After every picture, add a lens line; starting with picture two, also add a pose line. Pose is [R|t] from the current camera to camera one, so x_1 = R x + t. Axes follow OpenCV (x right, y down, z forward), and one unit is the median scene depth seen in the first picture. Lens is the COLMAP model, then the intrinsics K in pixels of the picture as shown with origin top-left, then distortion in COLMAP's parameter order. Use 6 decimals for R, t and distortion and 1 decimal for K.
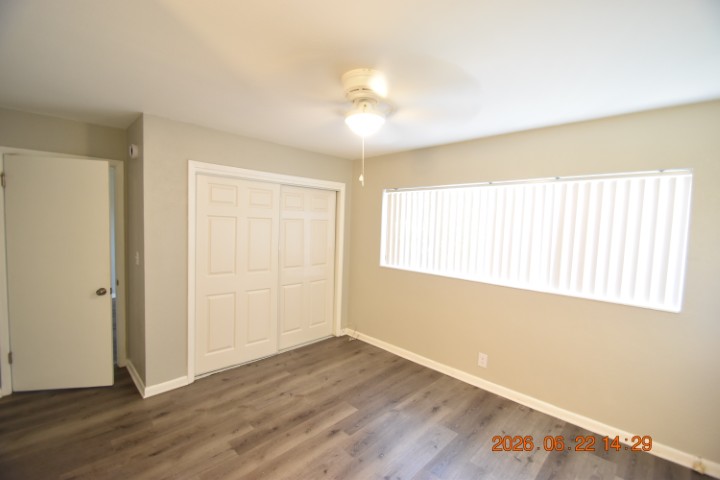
lens RADIAL K [[313.6, 0, 357.6], [0, 313.6, 244.4], [0, 0, 1]] dist [0.011201, -0.017450]
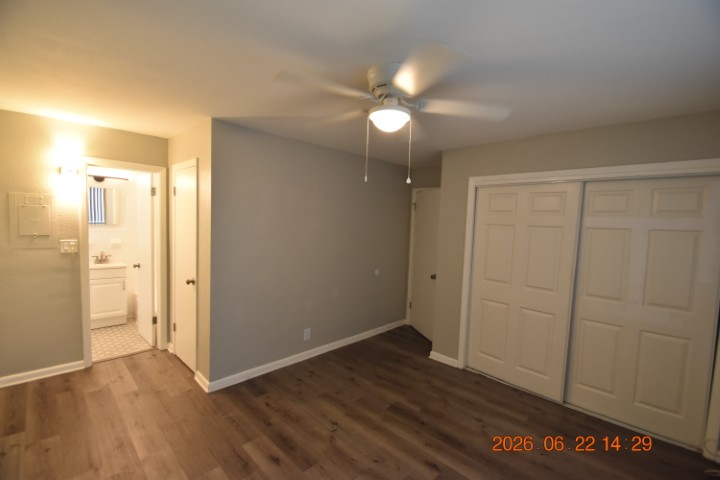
lens RADIAL K [[313.6, 0, 357.6], [0, 313.6, 244.4], [0, 0, 1]] dist [0.011201, -0.017450]
pose [[-0.000404, 0.035710, -0.999362, 0.624295], [-0.105350, 0.993799, 0.035553, -0.015701], [0.994435, 0.105297, 0.003361, 0.587661]]
